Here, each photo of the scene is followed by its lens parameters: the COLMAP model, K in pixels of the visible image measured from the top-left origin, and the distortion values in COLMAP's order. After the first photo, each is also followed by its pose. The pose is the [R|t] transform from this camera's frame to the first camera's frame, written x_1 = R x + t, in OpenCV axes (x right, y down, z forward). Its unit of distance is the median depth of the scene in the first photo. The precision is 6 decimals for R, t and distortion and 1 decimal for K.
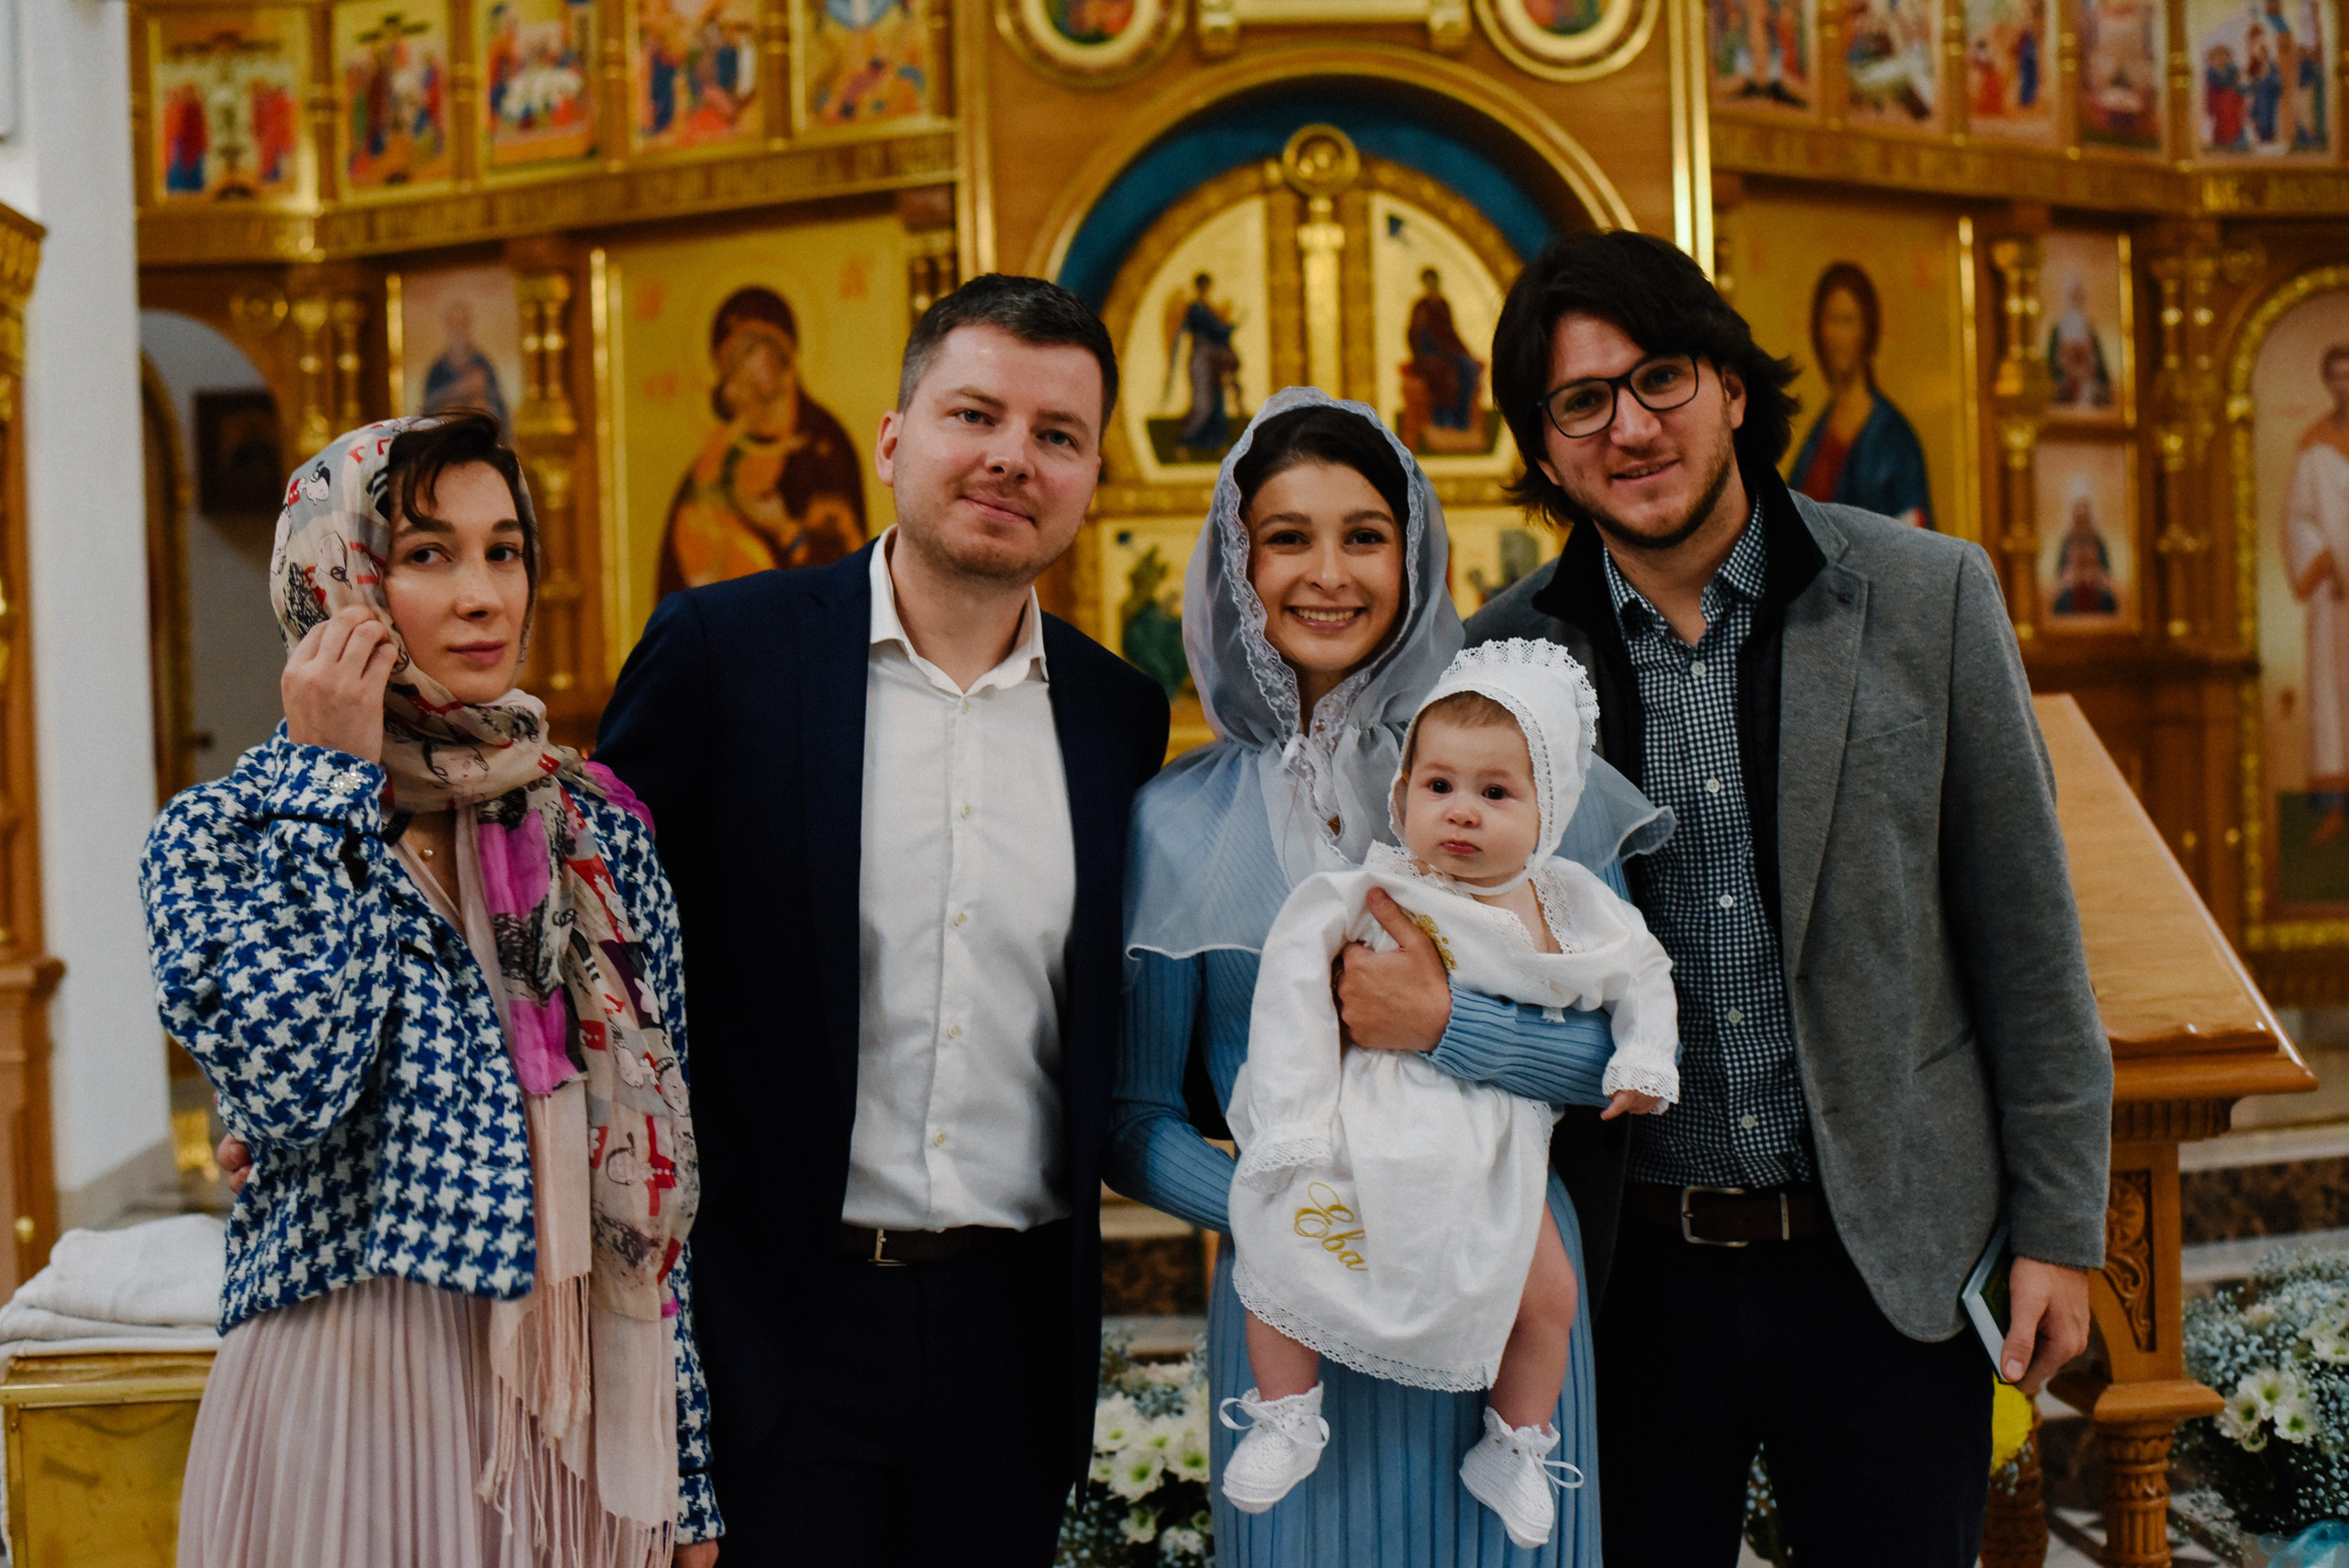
lens RADIAL K [[3383.8, 0, 1173.5], [0, 3383.8, 815.6], [0, 0, 1]] dist [-0.112571, 0.101981]
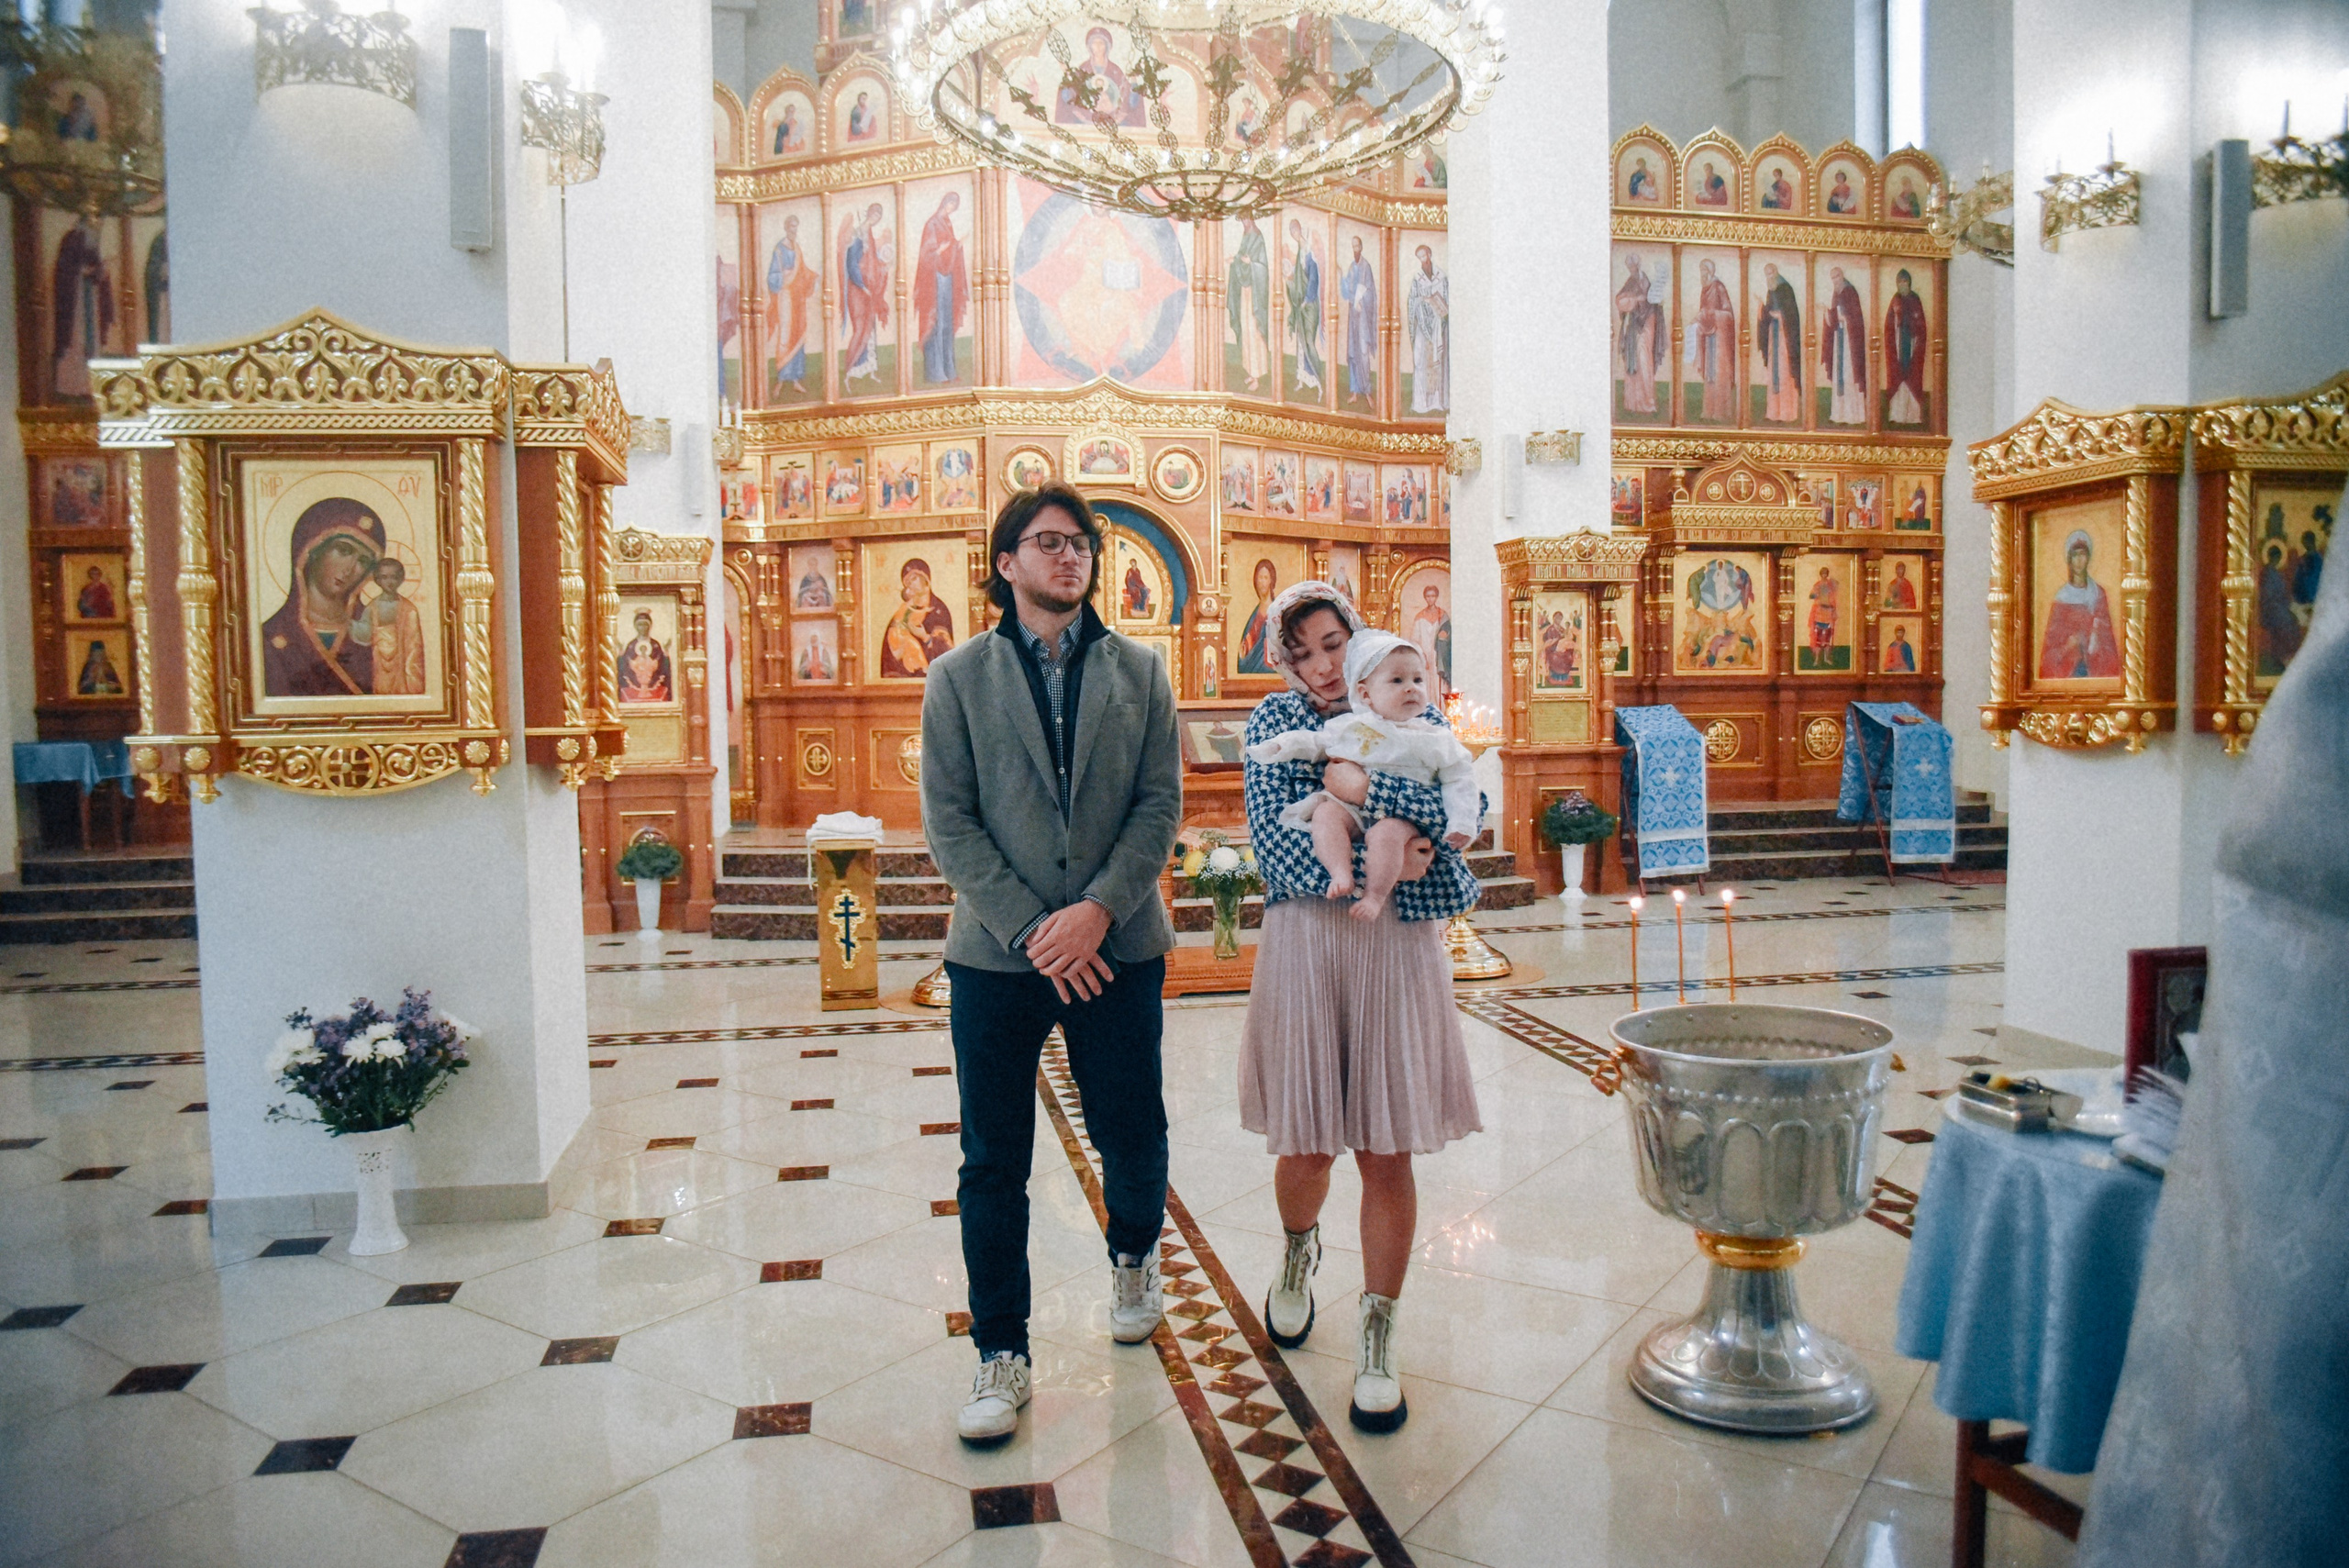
lens RADIAL K [[1653.8, 0, 1160.2], [0, 1653.8, 809.0], [0, 0, 1]] dist [-0.057705, 0.006612]
pose [[0.994563, 0.014210, 0.103161, -0.055043], [-0.017897, 0.999231, 0.034900, 0.016808], [-0.102586, -0.036556, 0.994052, -0.547895]]
